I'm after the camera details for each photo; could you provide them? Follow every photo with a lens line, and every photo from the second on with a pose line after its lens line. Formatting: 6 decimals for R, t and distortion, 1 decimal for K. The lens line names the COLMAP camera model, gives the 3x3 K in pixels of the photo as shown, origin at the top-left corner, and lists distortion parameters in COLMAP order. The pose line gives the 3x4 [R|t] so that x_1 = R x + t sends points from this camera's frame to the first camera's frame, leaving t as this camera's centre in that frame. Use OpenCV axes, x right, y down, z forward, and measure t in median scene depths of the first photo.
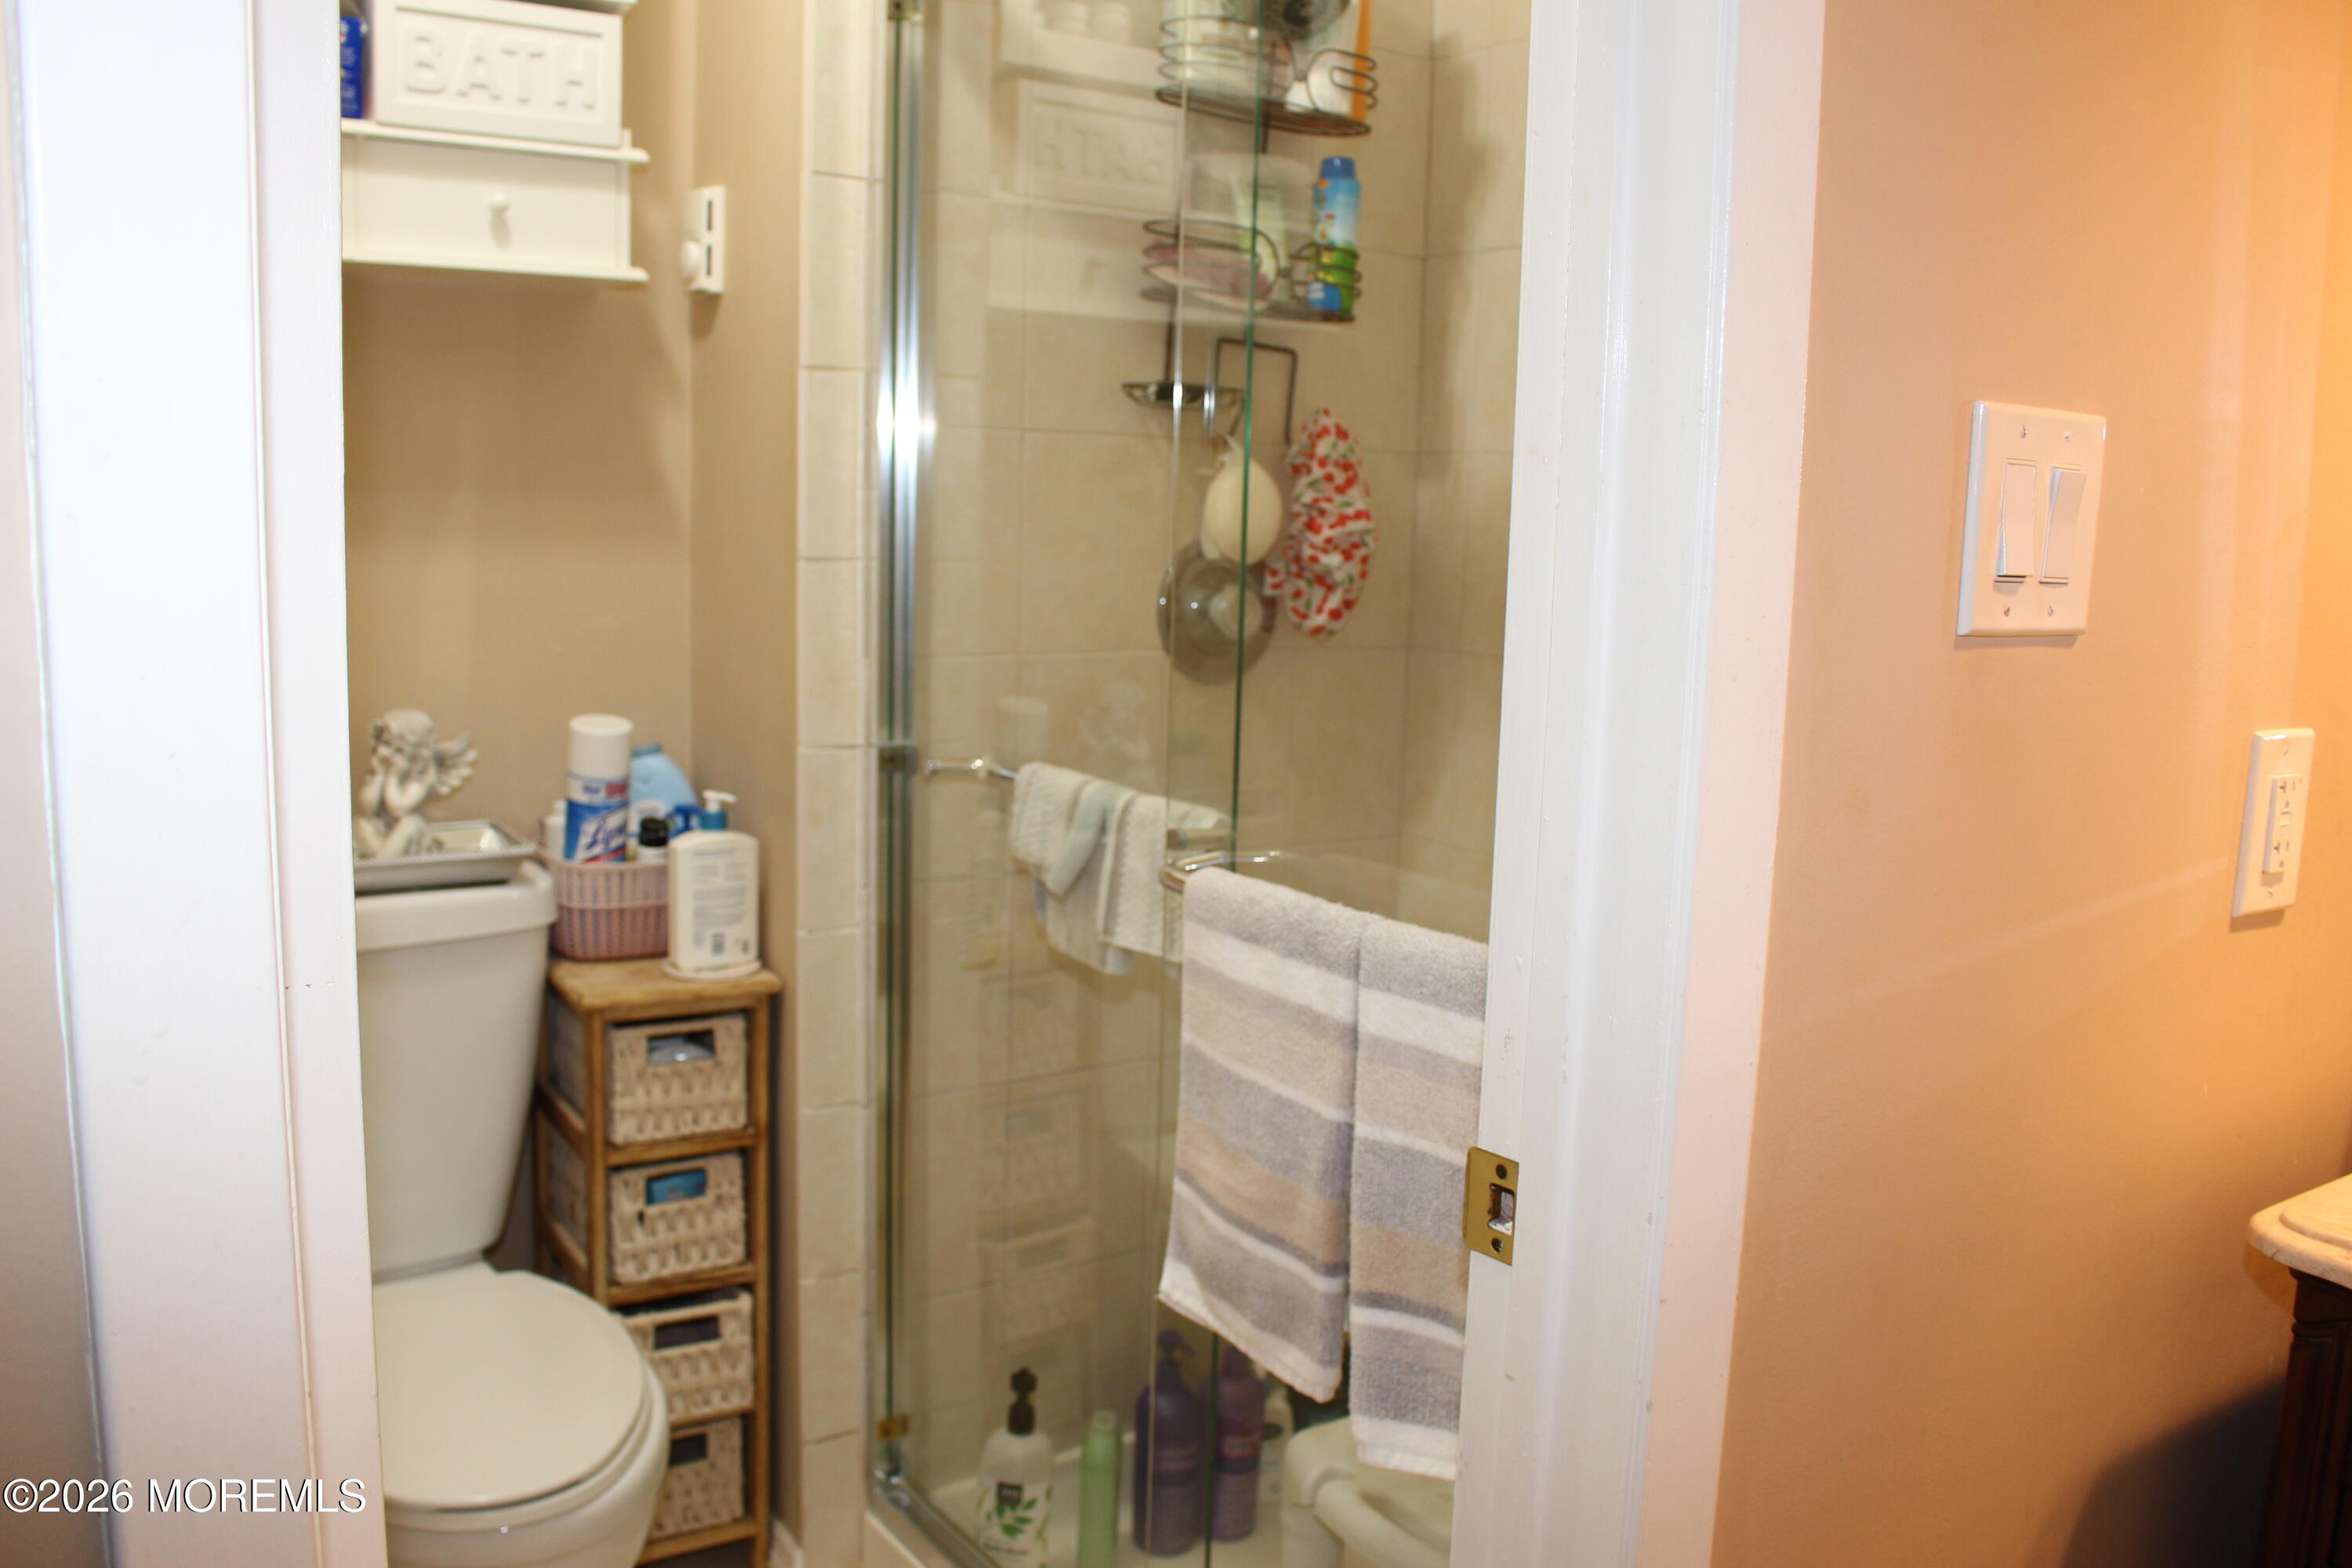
lens RADIAL K [[1953.0, 0, 1175.3], [0, 1953.0, 795.7], [0, 0, 1]] dist [-0.166226, 0.150091]
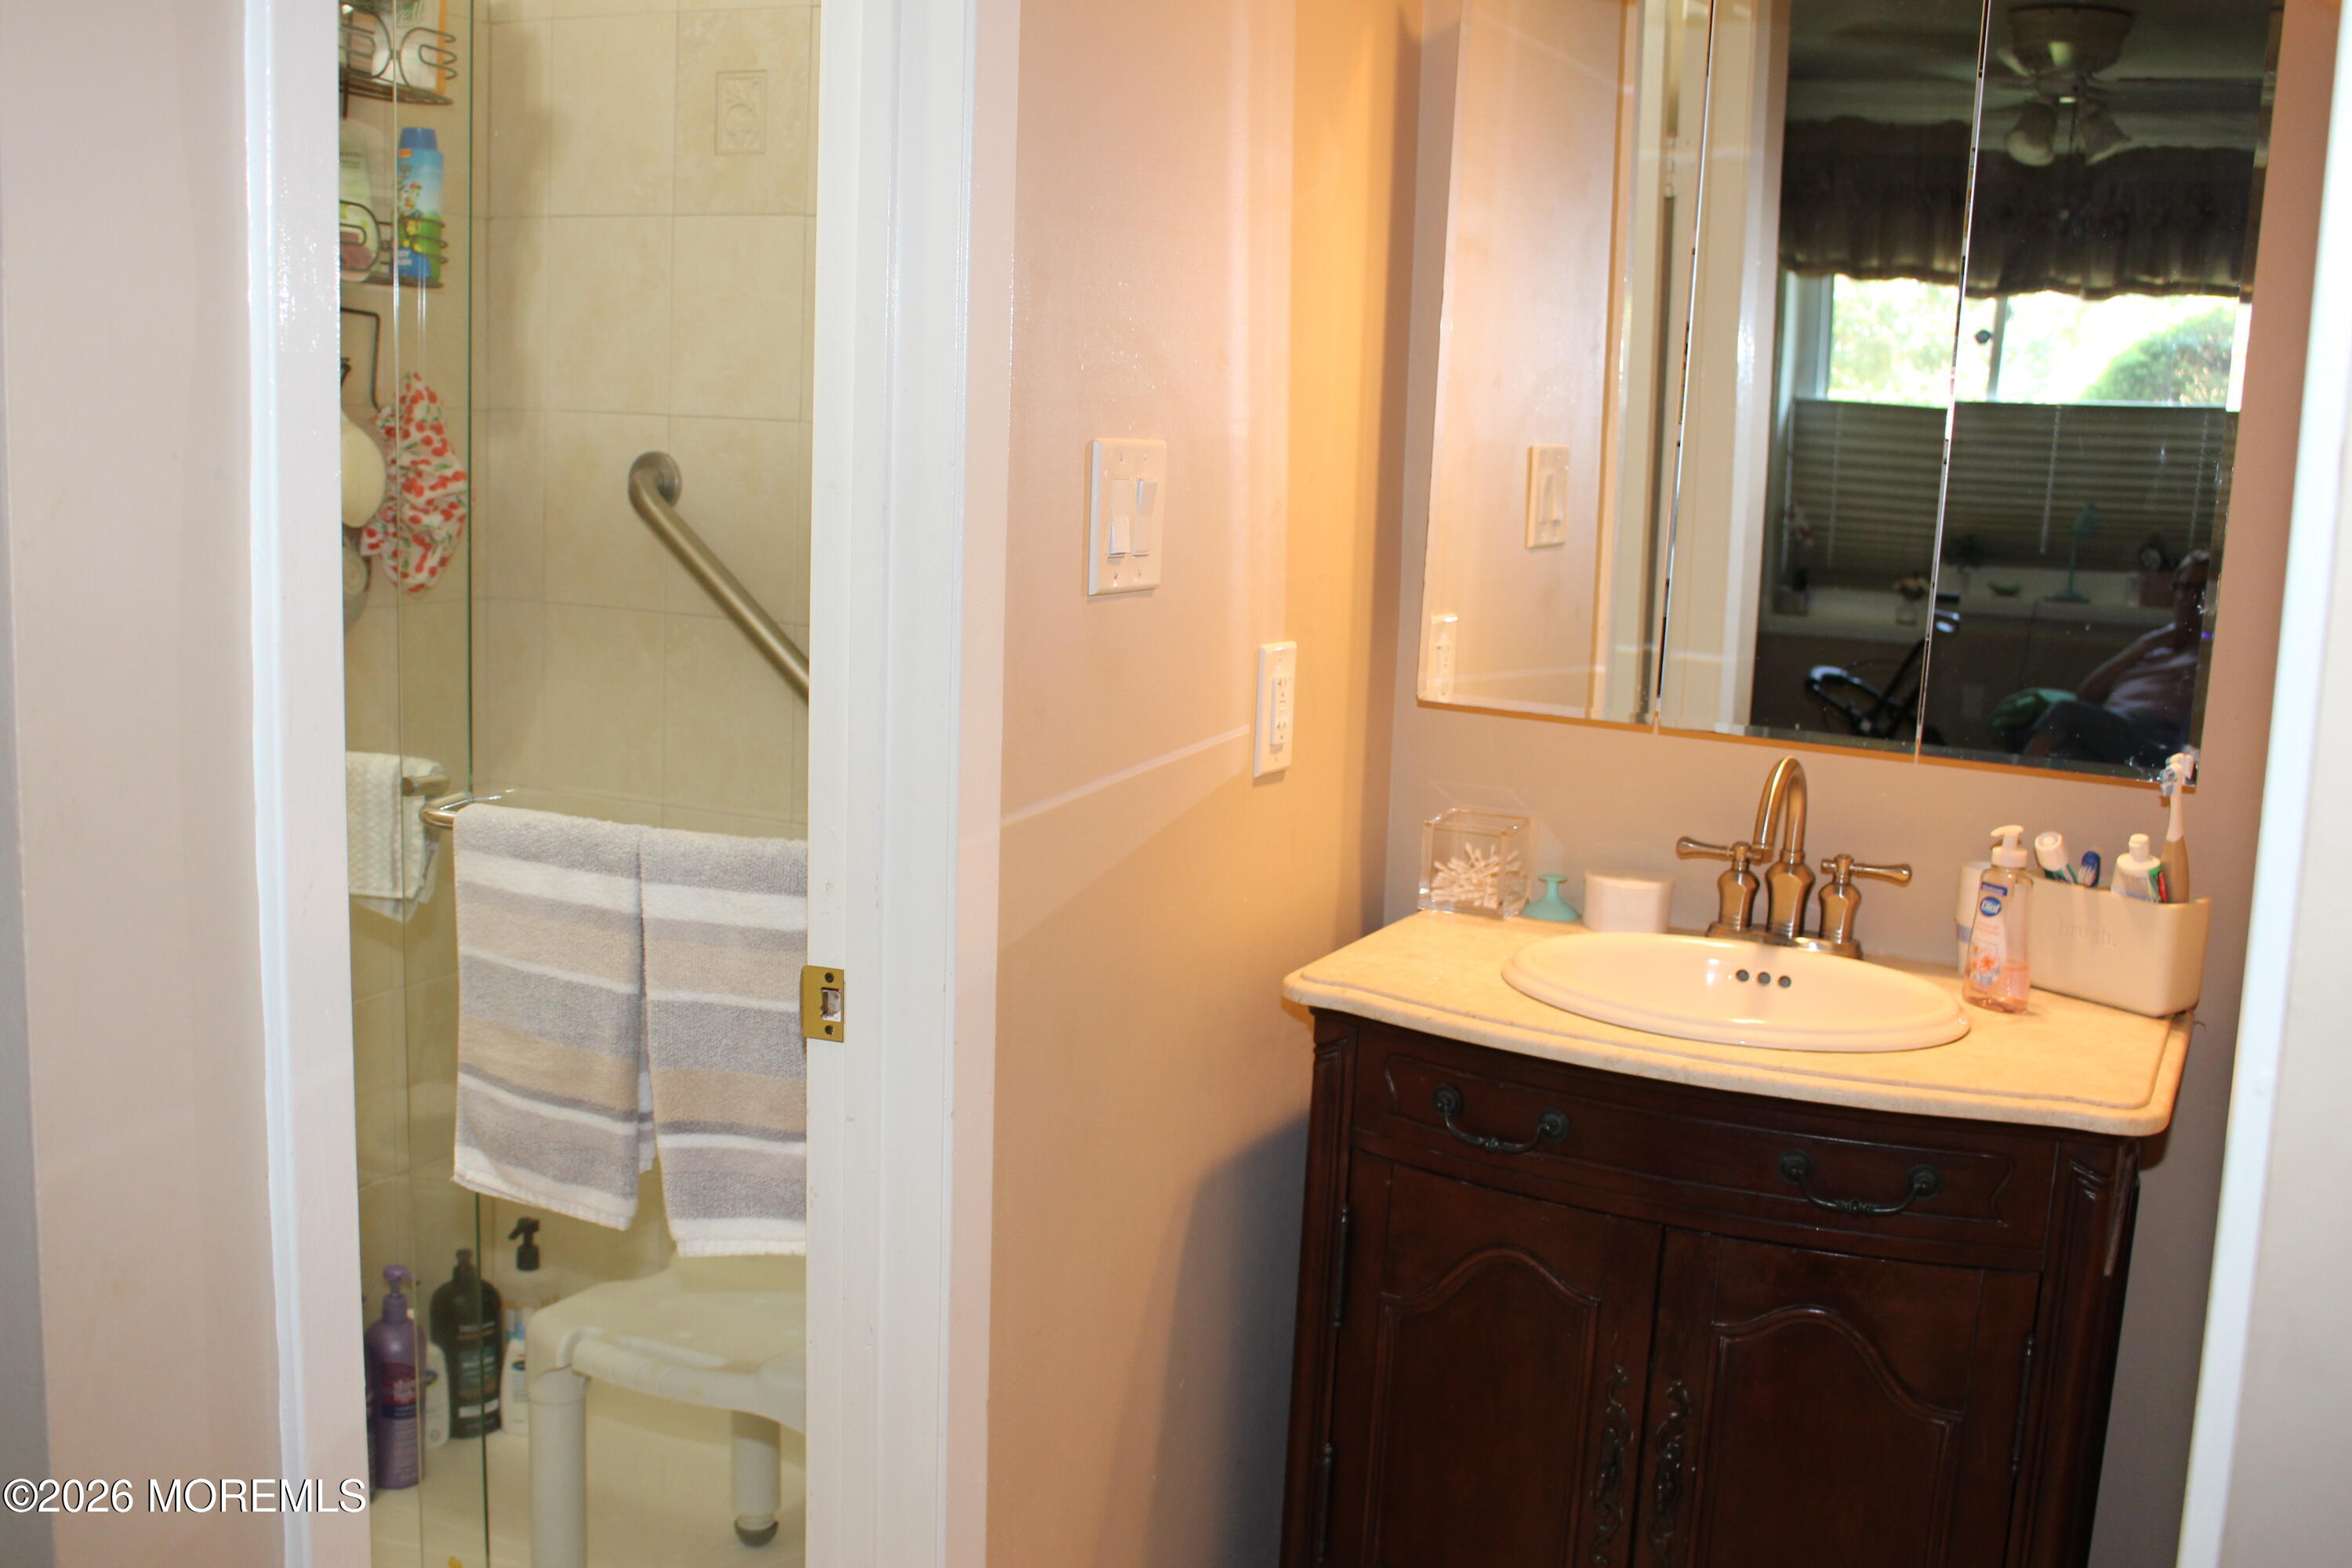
lens RADIAL K [[2572.3, 0, 1176.0], [0, 2572.3, 784.0], [0, 0, 1]] dist [0.000238, 0.004587]
pose [[0.864945, -0.073355, 0.496477, -0.401399], [0.066670, 0.997287, 0.031199, 0.004688], [-0.497419, 0.006115, 0.867489, -0.582048]]
